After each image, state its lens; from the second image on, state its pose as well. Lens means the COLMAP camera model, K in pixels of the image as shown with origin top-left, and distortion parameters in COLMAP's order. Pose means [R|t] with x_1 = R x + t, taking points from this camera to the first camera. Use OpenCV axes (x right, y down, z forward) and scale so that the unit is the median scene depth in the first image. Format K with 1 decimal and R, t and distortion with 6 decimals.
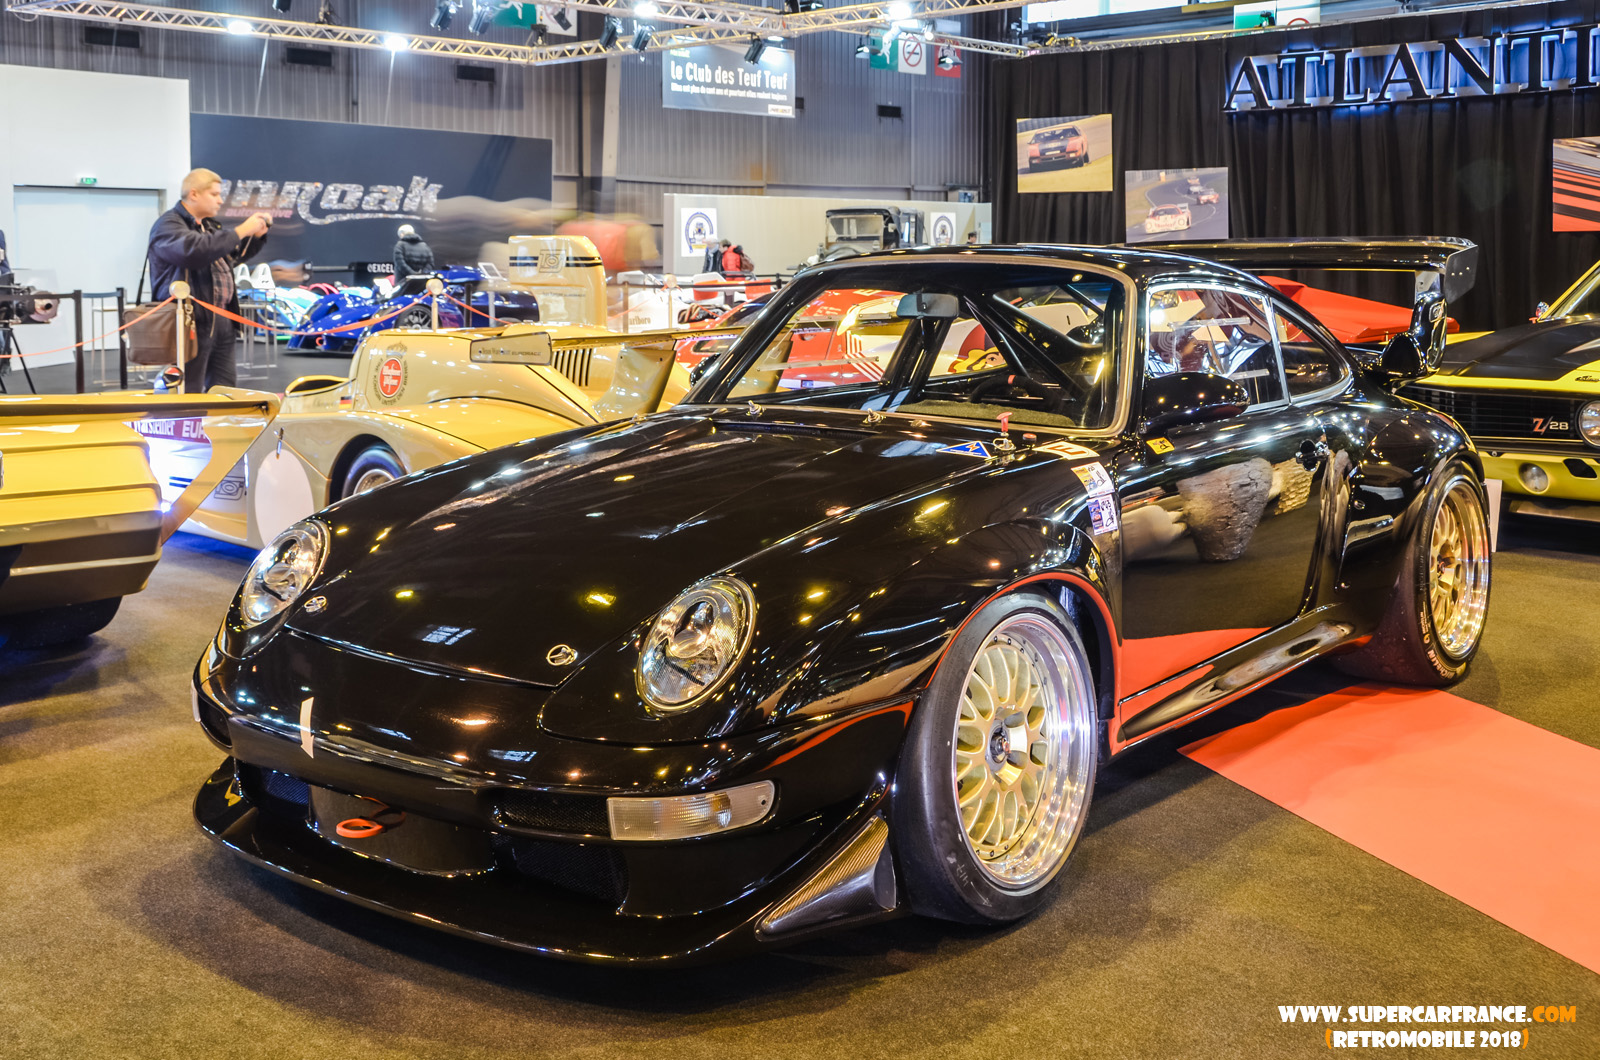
lens RADIAL K [[1698.2, 0, 800.0], [0, 1698.2, 530.0], [0, 0, 1]] dist [-0.125781, 0.338795]
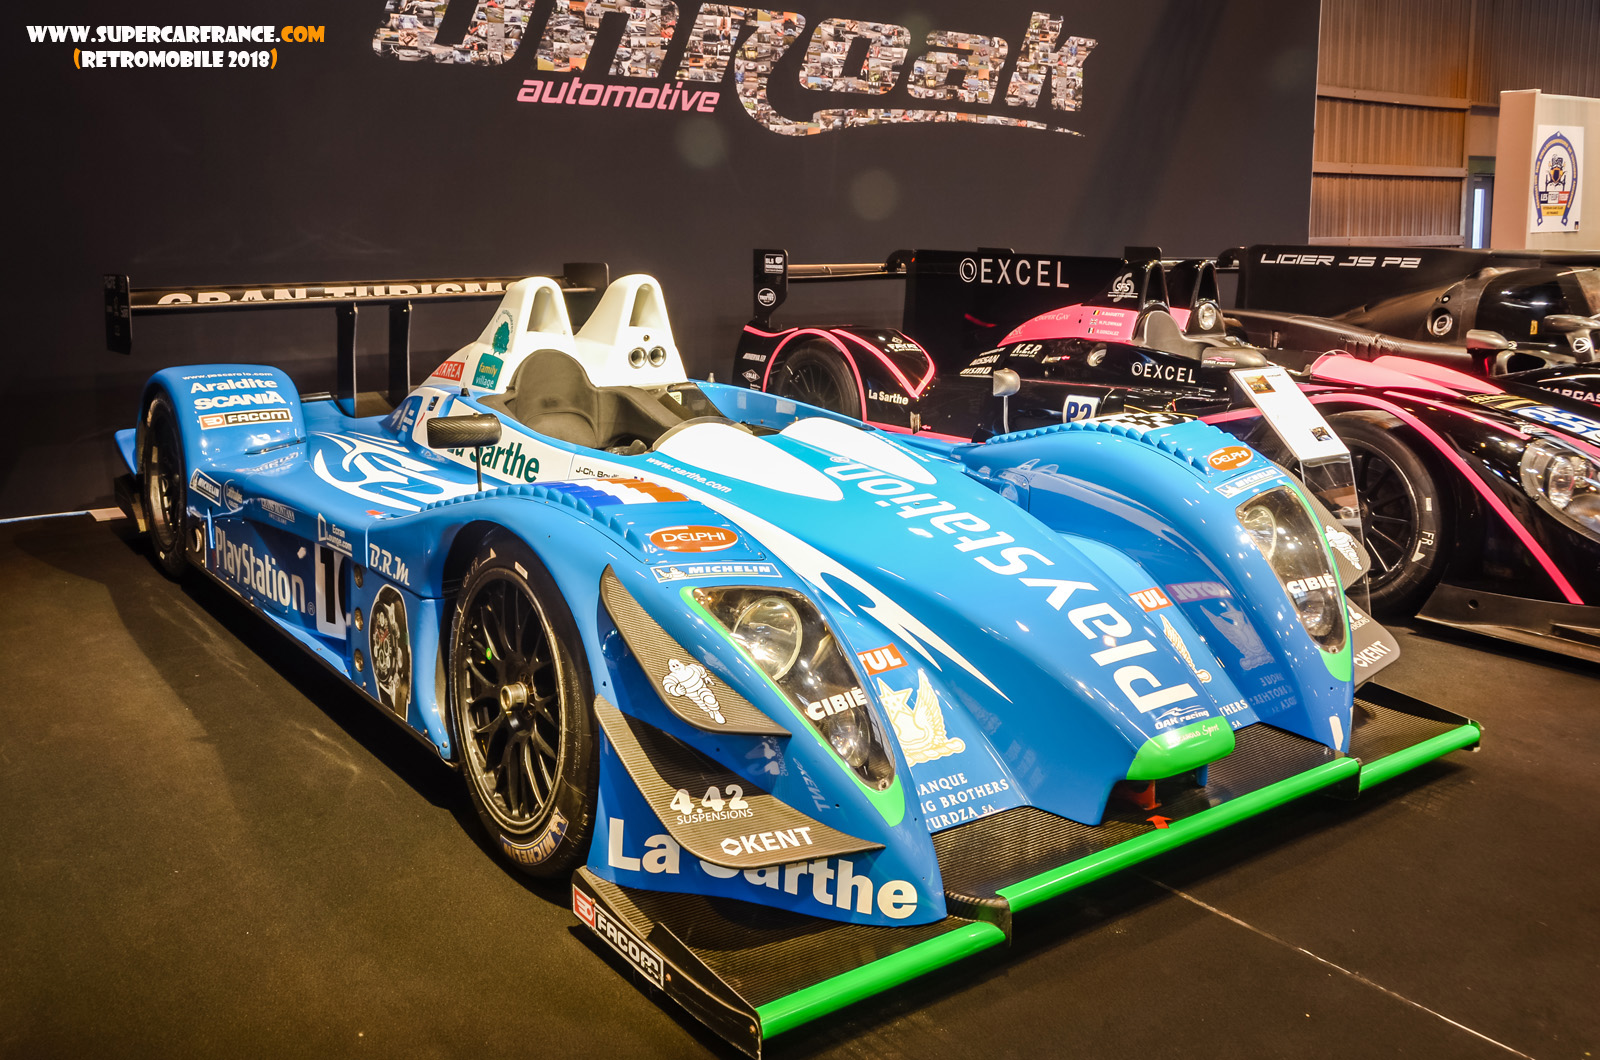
lens RADIAL K [[1417.4, 0, 804.2], [0, 1417.4, 456.6], [0, 0, 1]] dist [-0.025427, -0.001809]
pose [[0.984206, 0.023944, -0.175398, -0.214247], [-0.024098, 0.999709, 0.001252, -0.108734], [0.175377, 0.002994, 0.984497, 0.664651]]
